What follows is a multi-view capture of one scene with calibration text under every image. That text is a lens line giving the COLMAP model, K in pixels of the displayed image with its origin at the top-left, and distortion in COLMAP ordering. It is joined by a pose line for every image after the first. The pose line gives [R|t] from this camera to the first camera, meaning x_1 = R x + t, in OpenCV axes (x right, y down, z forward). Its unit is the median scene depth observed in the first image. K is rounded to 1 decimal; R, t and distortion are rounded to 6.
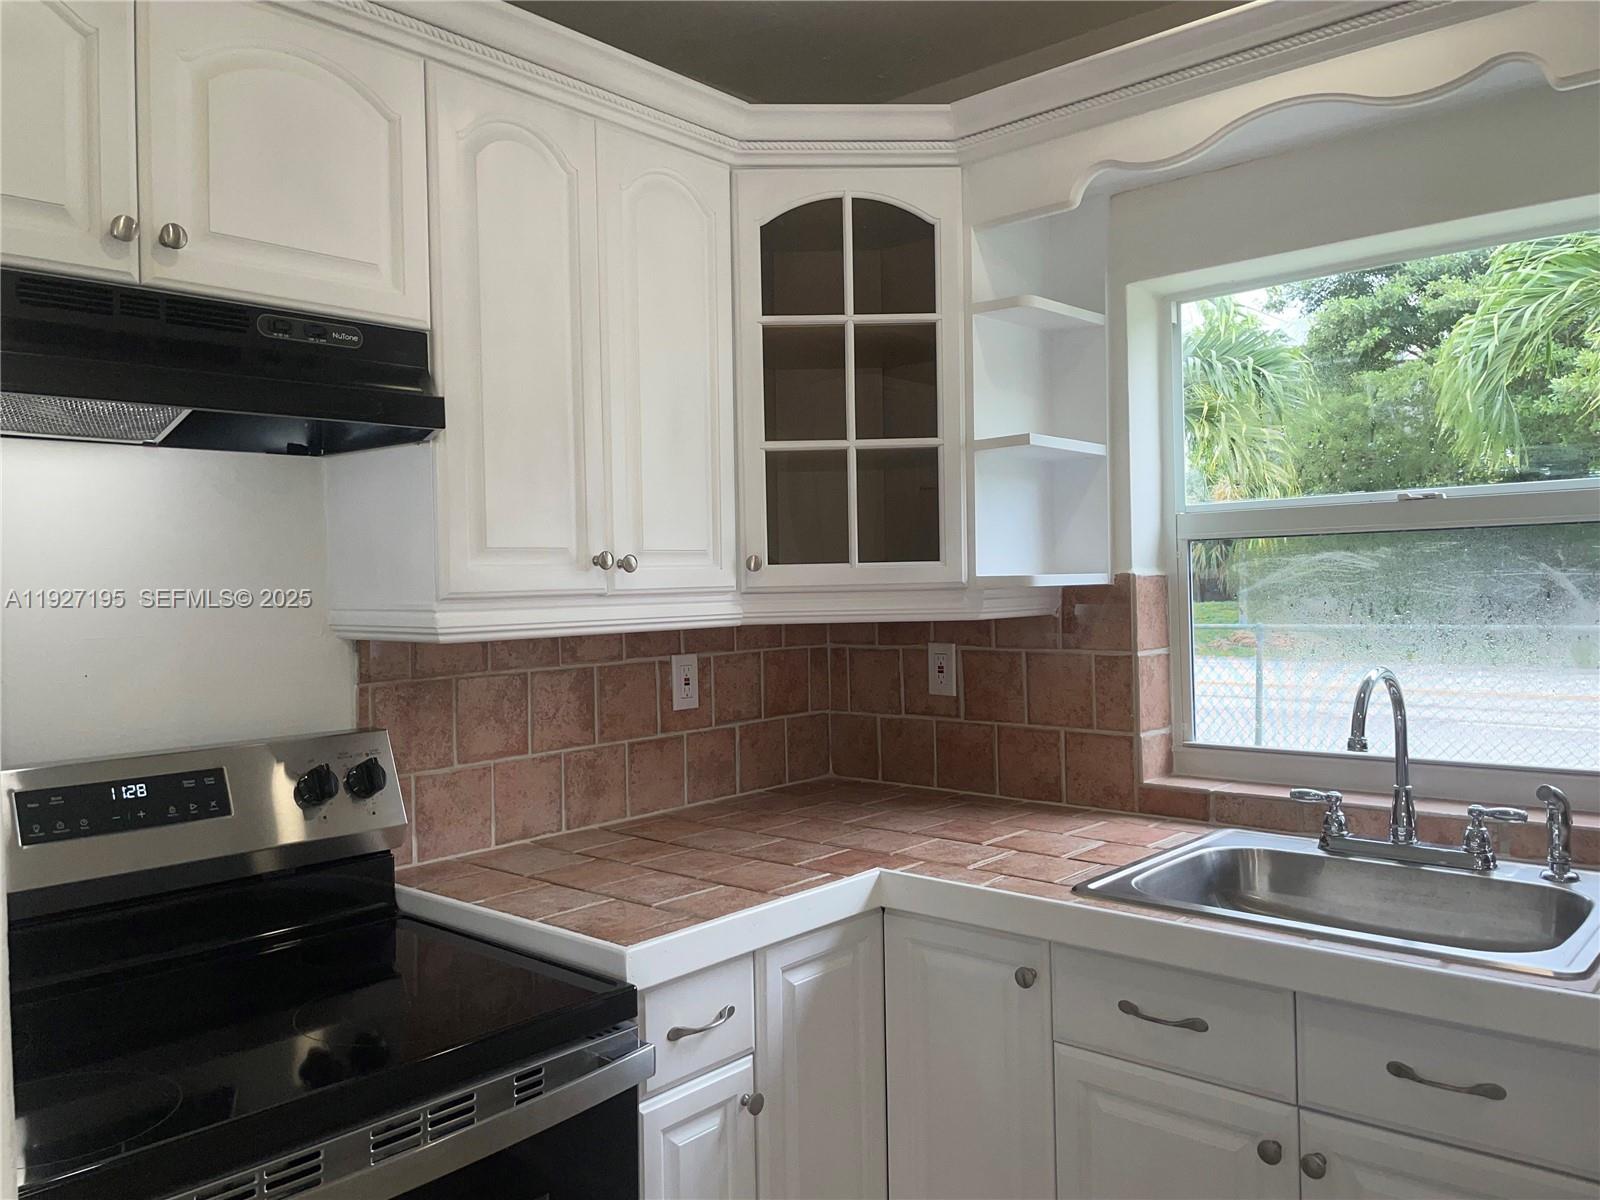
lens RADIAL K [[1206.0, 0, 783.4], [0, 1206.0, 581.1], [0, 0, 1]] dist [0.109532, -0.160129]
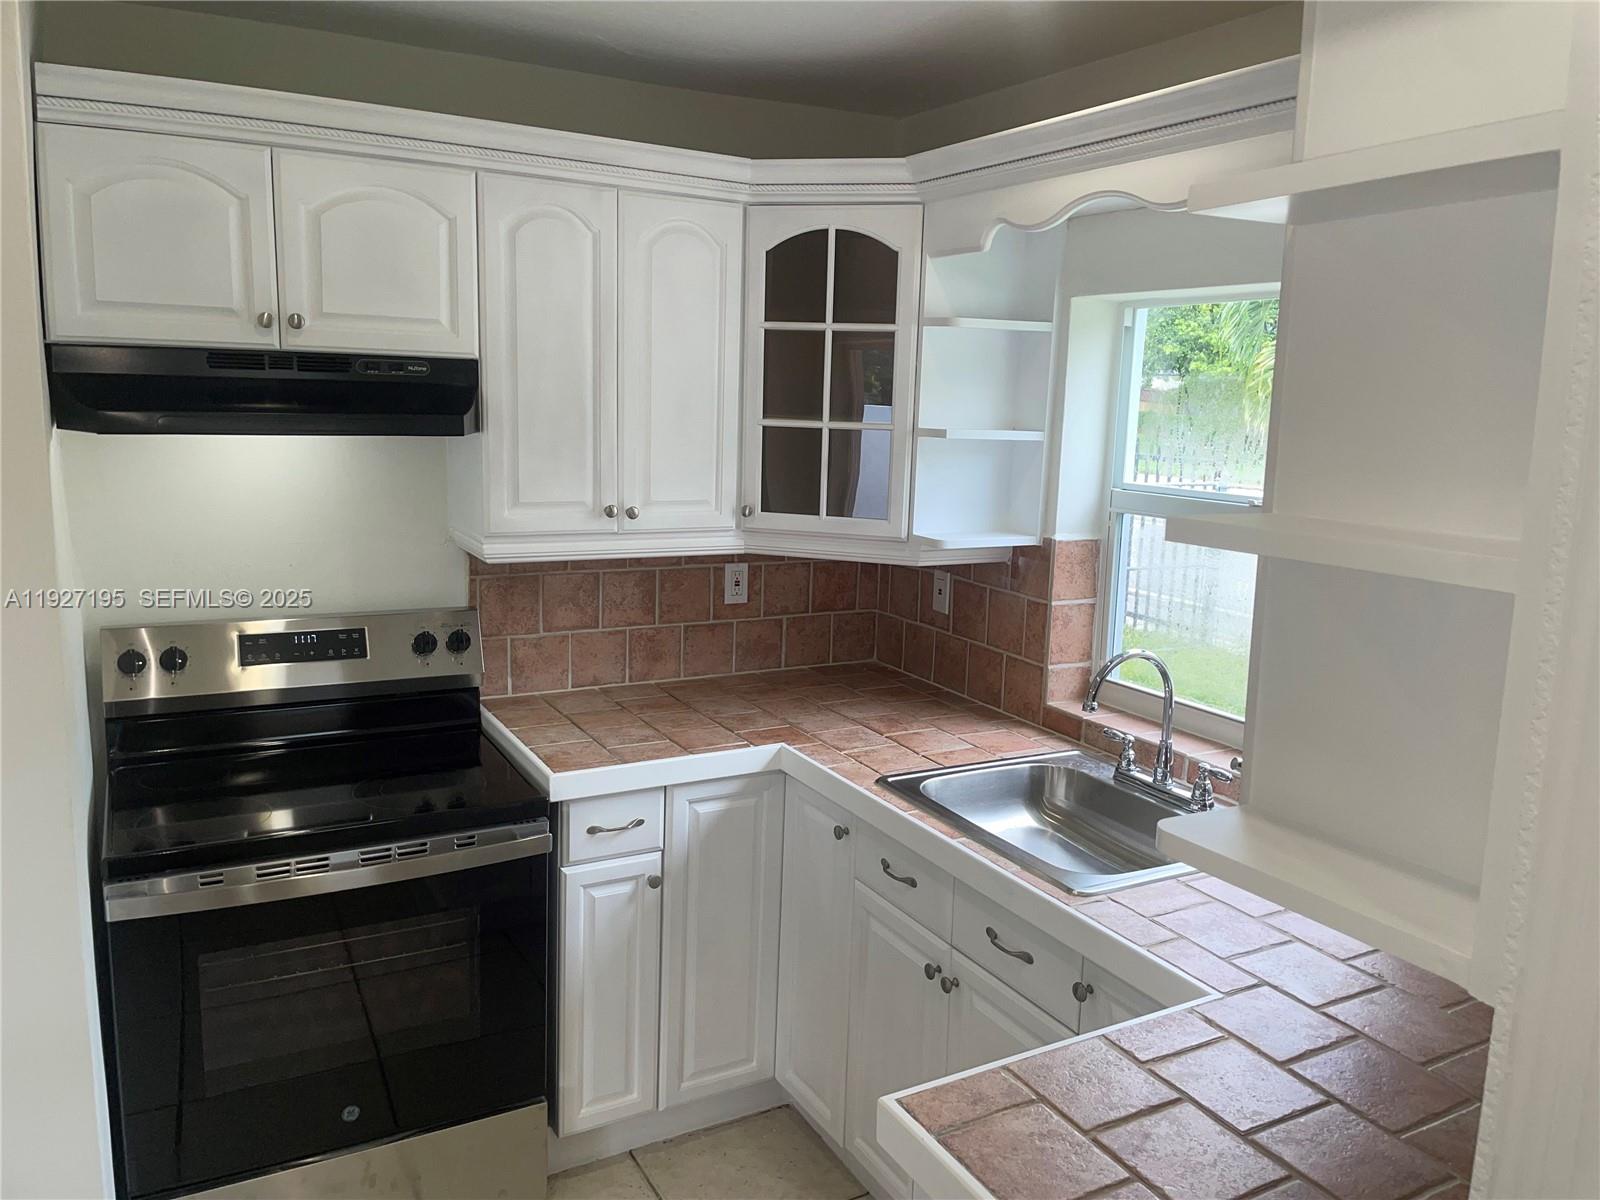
lens RADIAL K [[1203.1, 0, 821.8], [0, 1203.1, 589.7], [0, 0, 1]] dist [0.102914, -0.144025]
pose [[0.947251, 0.106114, -0.302416, 0.464069], [-0.055195, 0.983512, 0.172217, -0.162153], [0.315705, -0.146441, 0.937489, -0.243076]]
